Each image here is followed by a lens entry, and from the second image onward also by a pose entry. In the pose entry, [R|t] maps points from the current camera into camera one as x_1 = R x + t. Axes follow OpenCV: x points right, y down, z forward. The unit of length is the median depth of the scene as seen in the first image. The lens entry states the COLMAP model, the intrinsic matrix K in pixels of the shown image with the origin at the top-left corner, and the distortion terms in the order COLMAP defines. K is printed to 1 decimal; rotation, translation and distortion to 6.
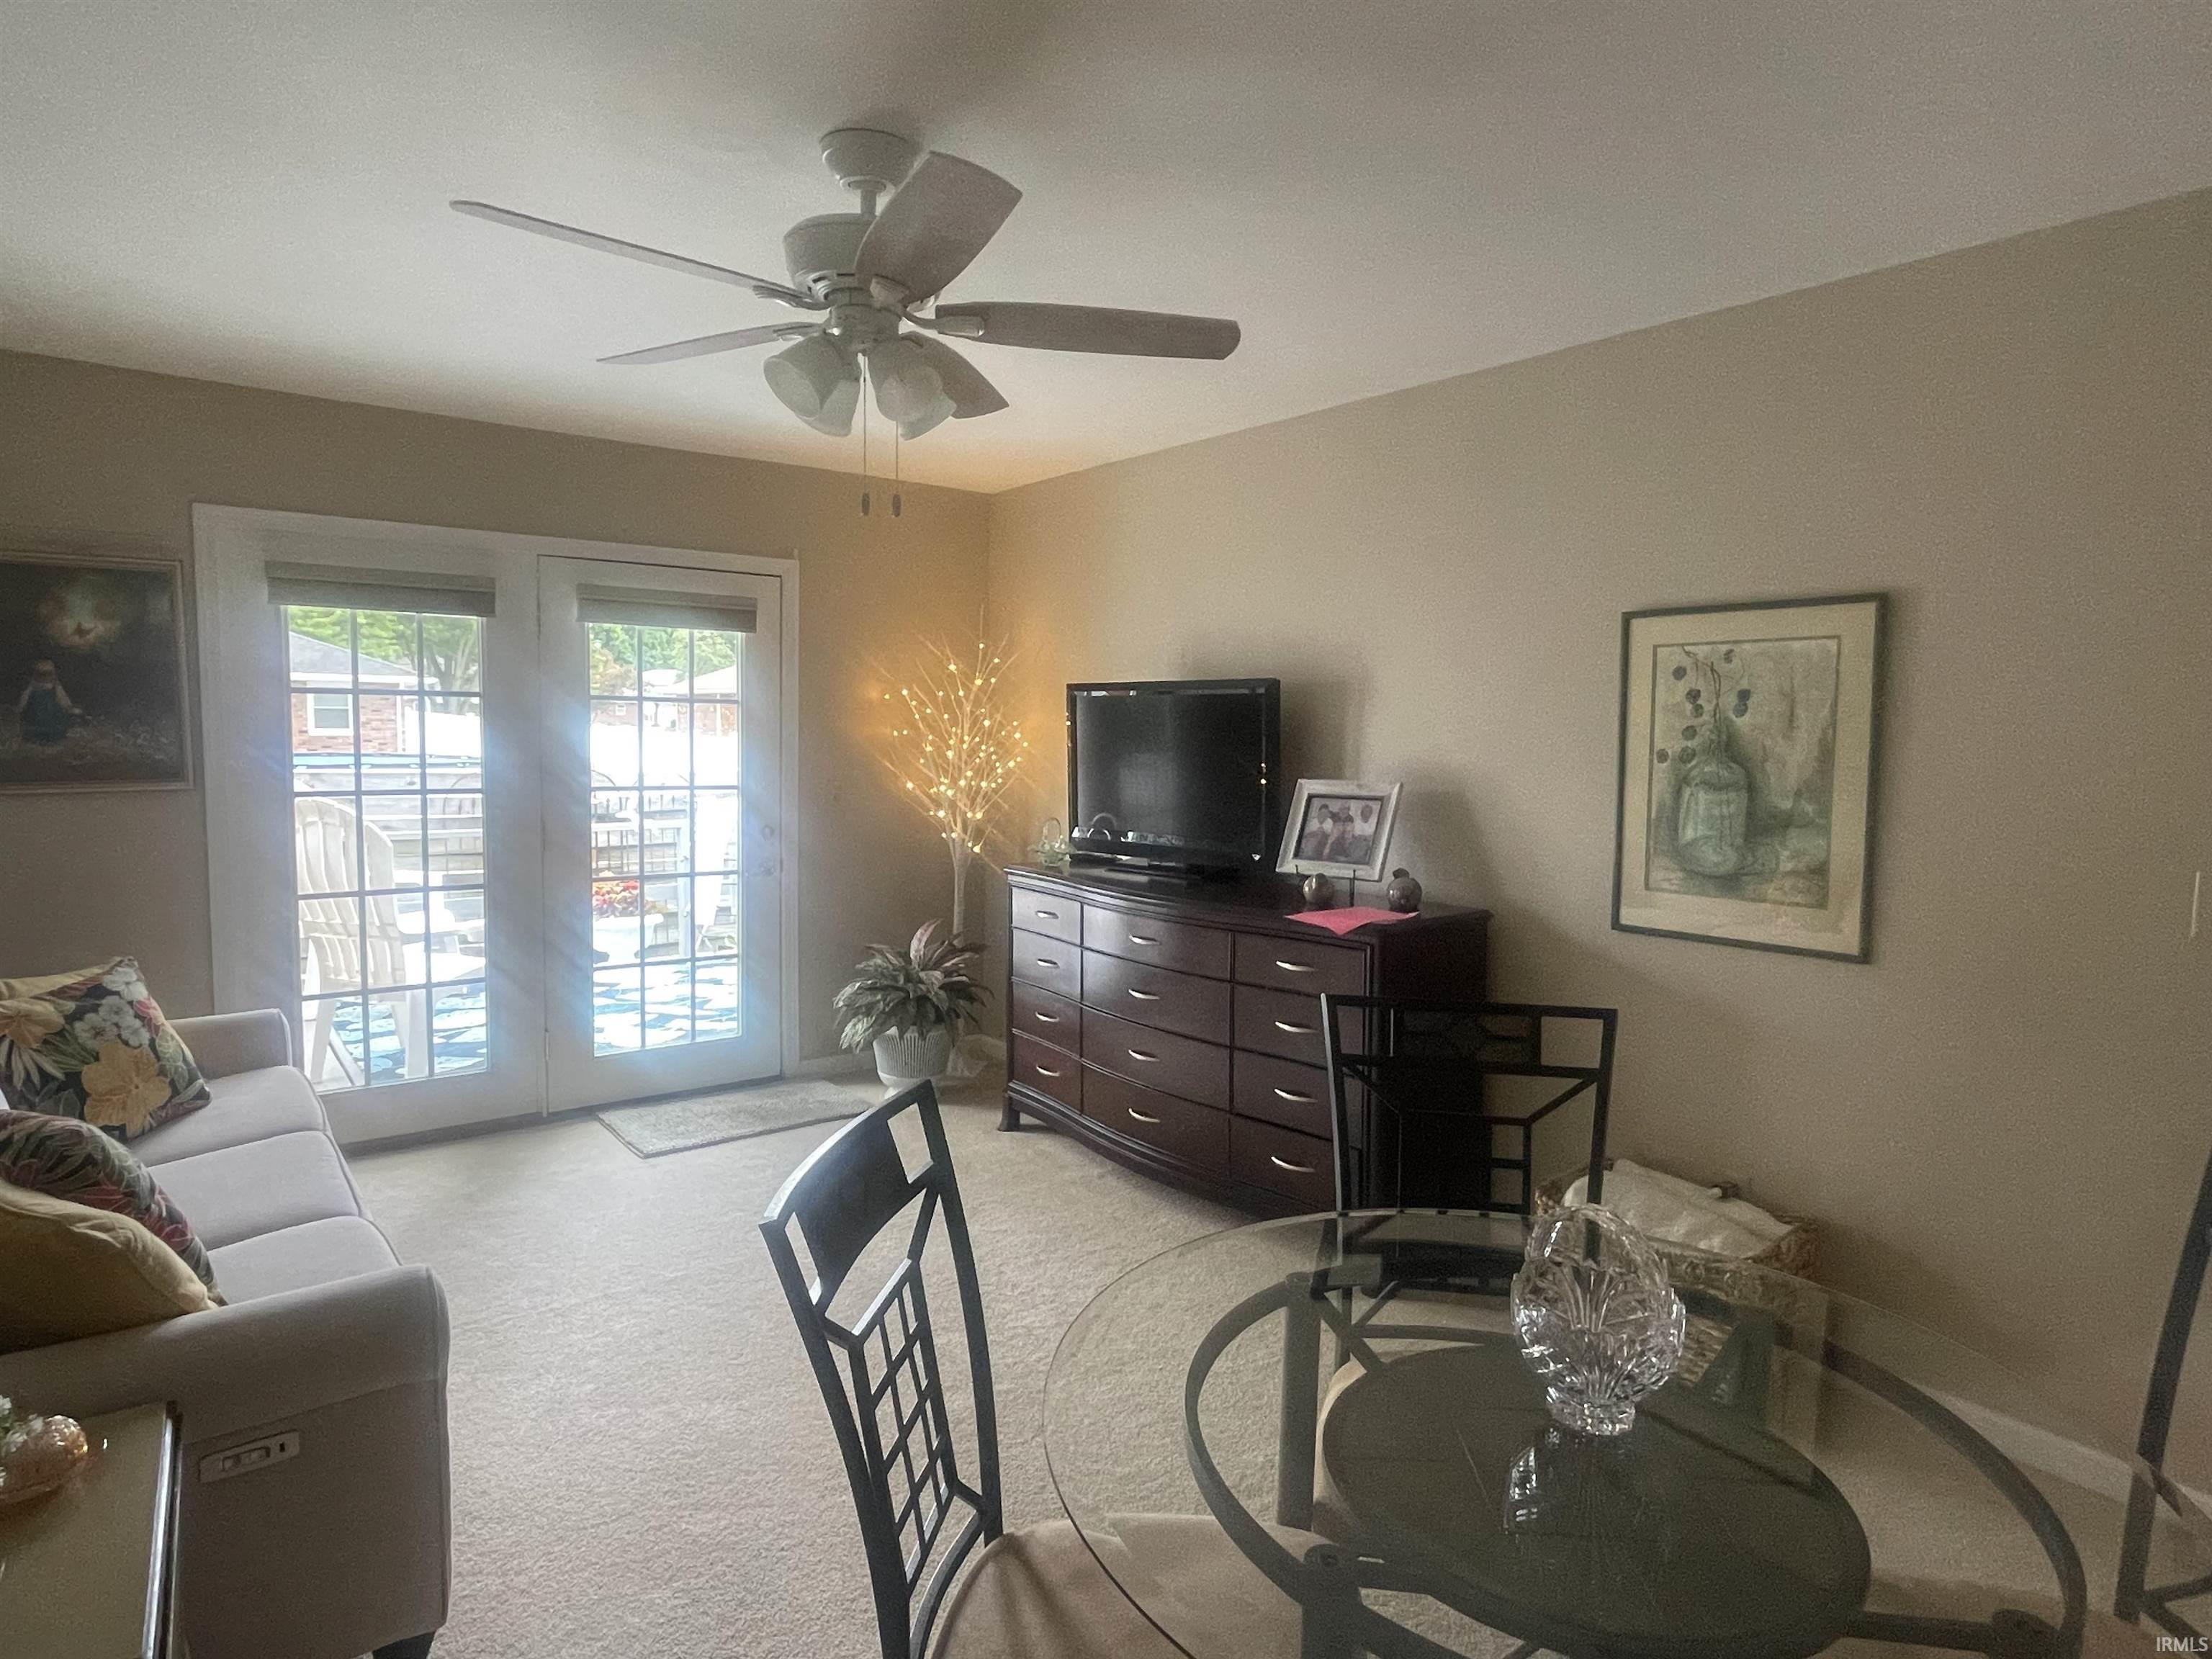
lens RADIAL K [[1249.8, 0, 1106.0], [0, 1249.8, 829.5], [0, 0, 1]] dist [-0.005365, 0.000313]
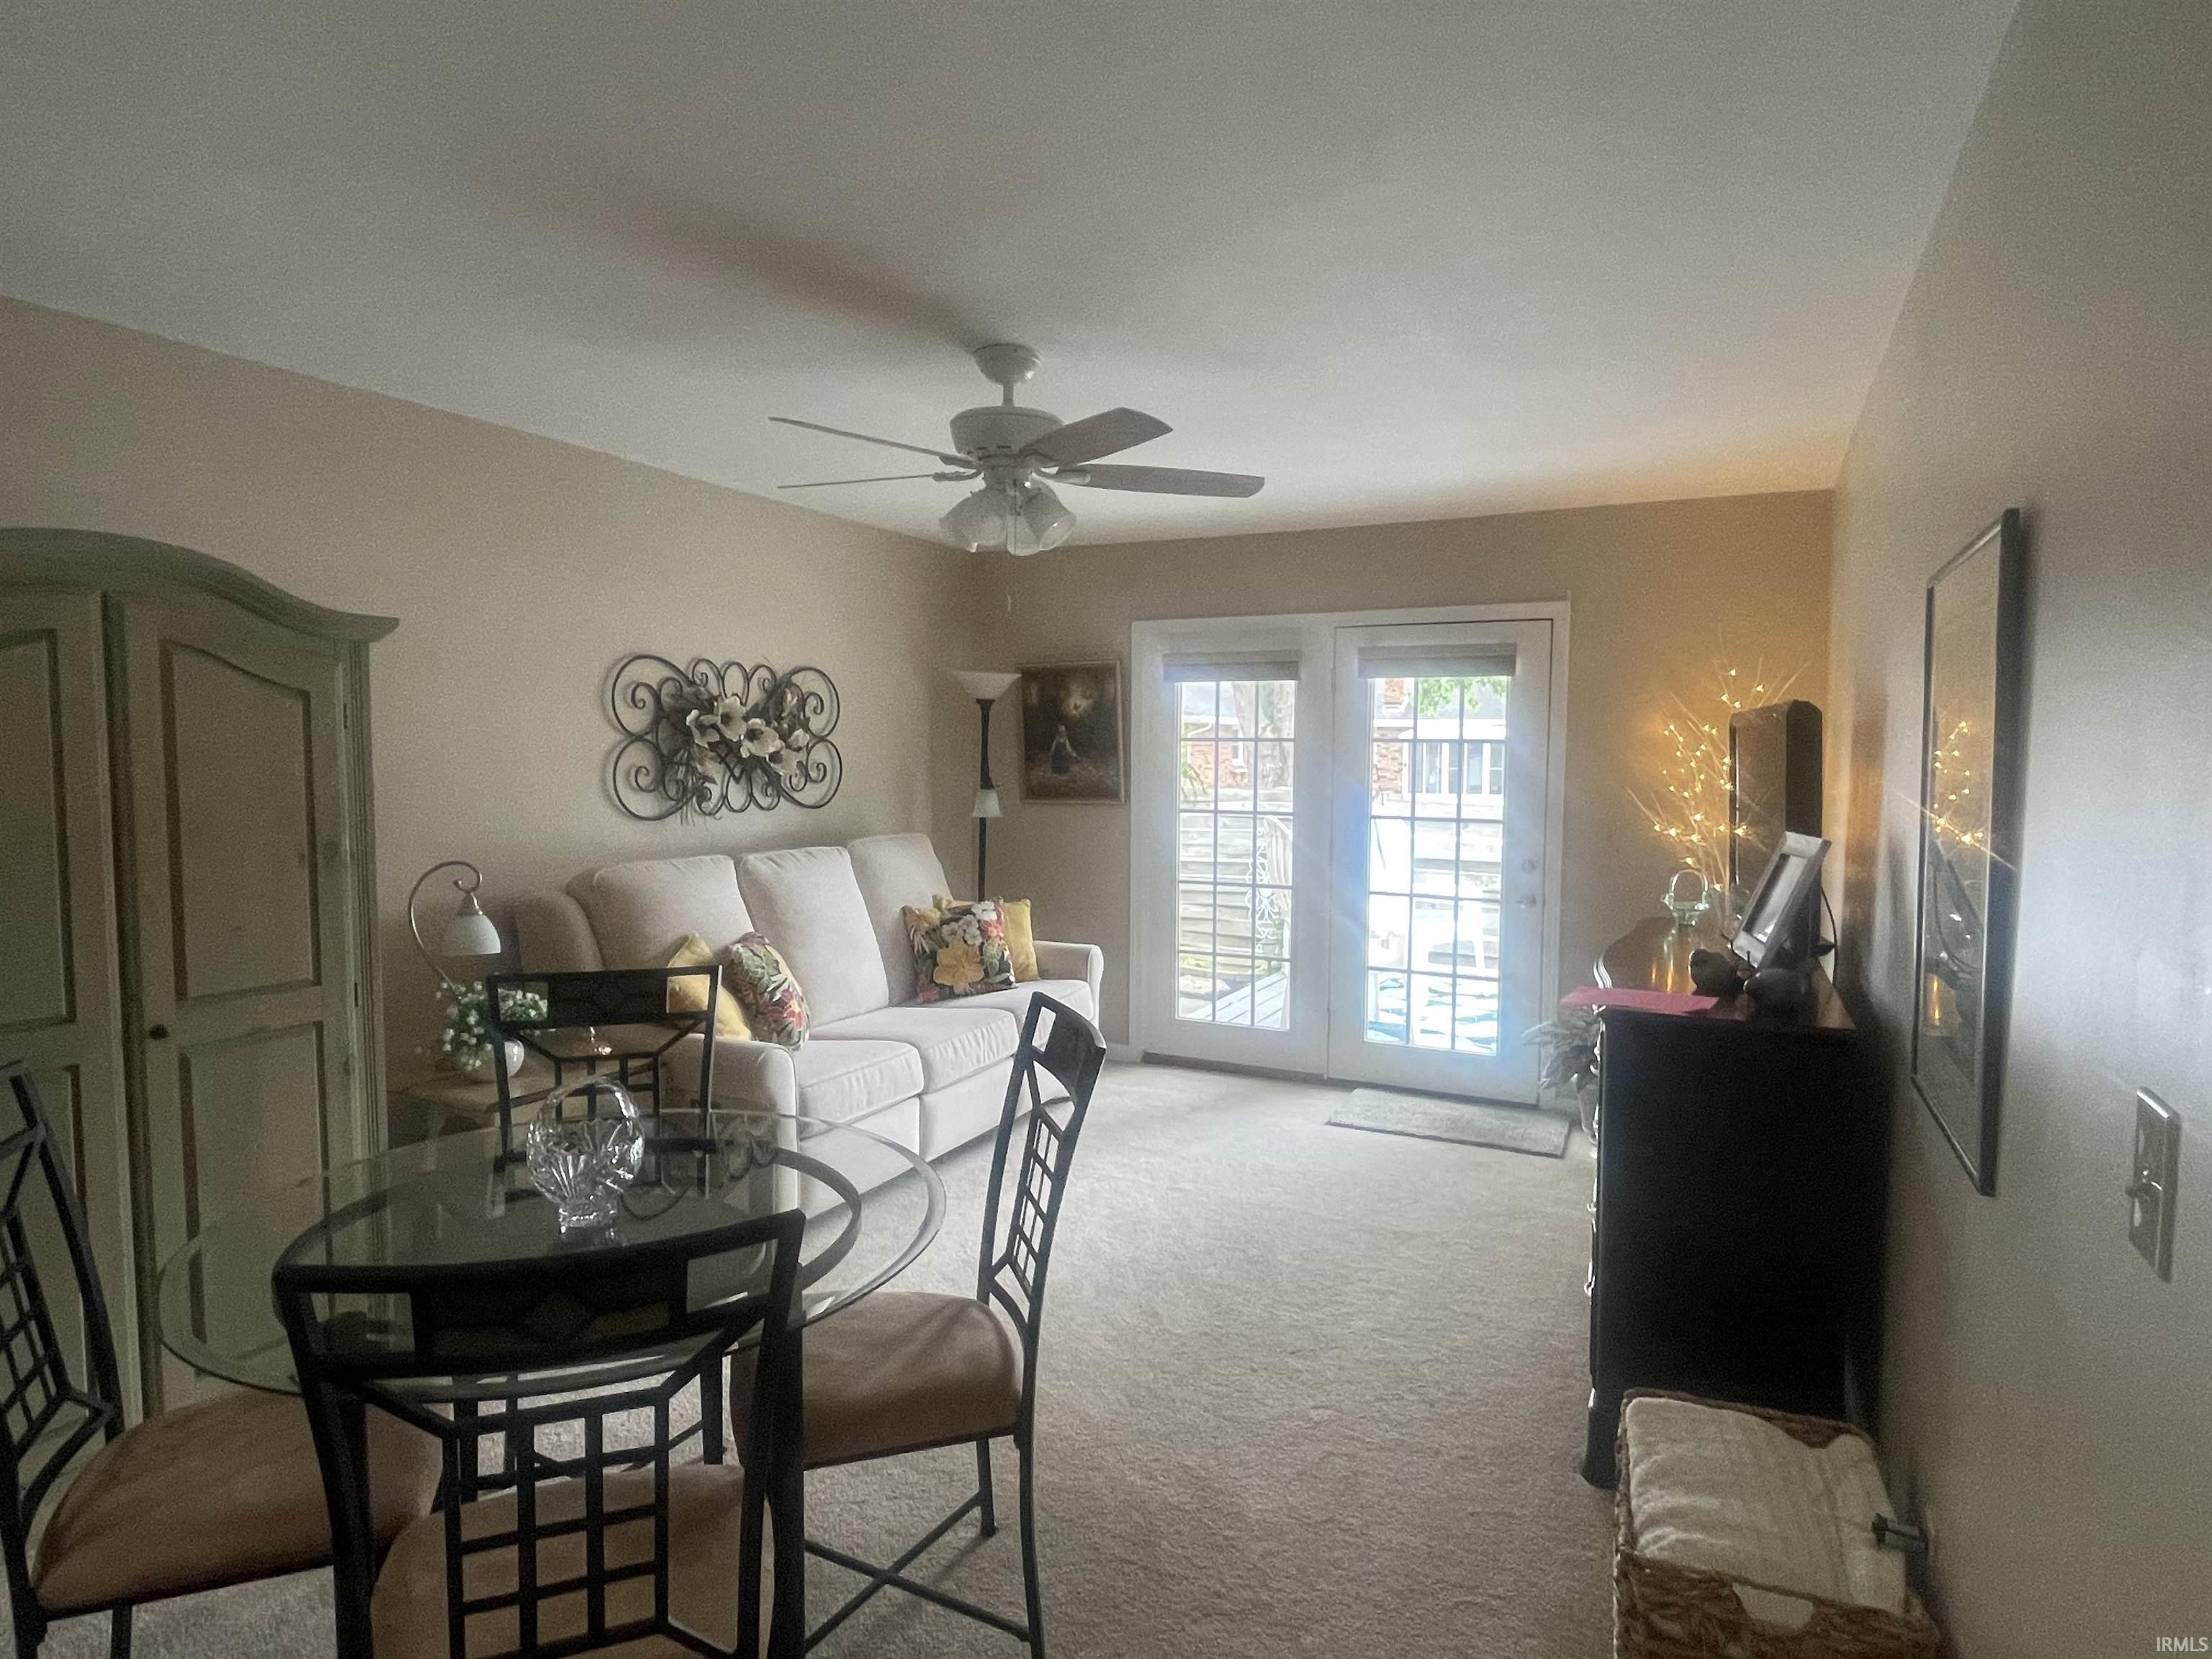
lens RADIAL K [[1249.8, 0, 1106.0], [0, 1249.8, 829.5], [0, 0, 1]] dist [-0.005365, 0.000313]
pose [[0.430581, 0.044877, -0.901436, 0.717562], [-0.077025, 0.996946, 0.012840, -0.020549], [0.899259, 0.063904, 0.432723, 0.323875]]
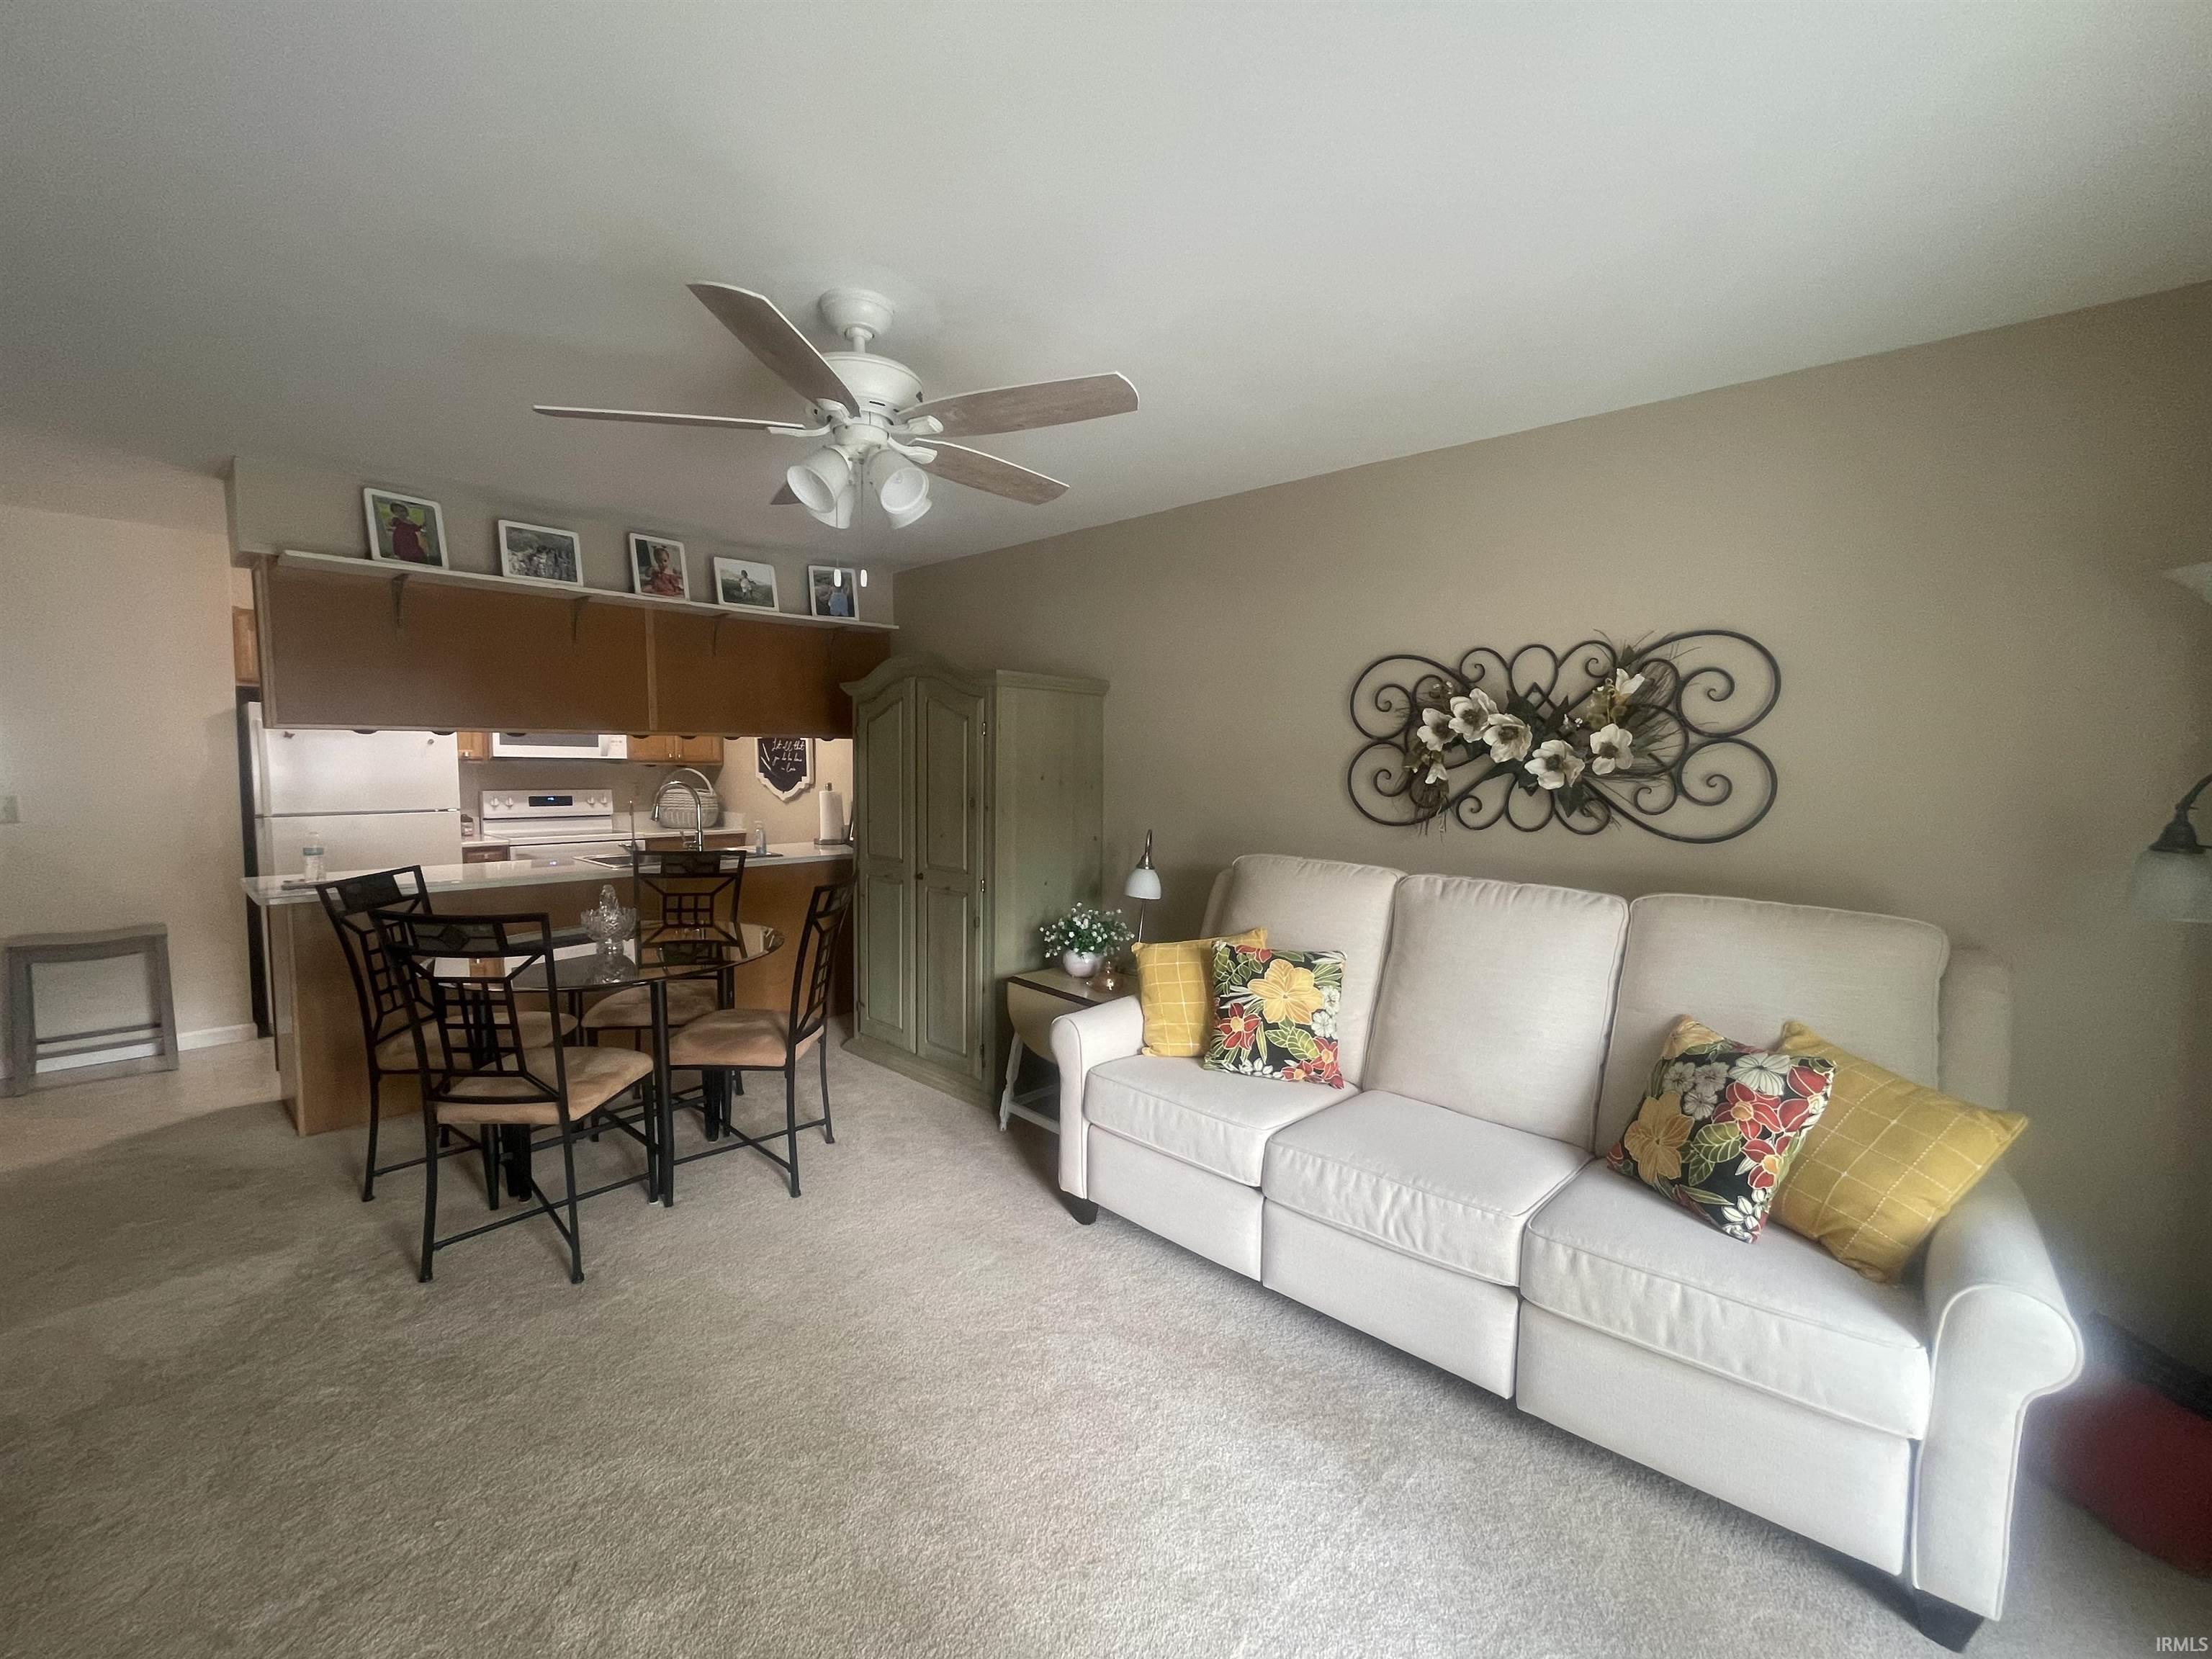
lens RADIAL K [[894.0, 0, 1103.1], [0, 894.0, 828.0], [0, 0, 1]] dist [-0.002946, -0.000587]
pose [[-0.986119, -0.016870, -0.165180, -0.183406], [-0.043929, 0.985884, 0.161566, -0.104455], [0.160123, 0.166580, -0.972940, 1.260341]]
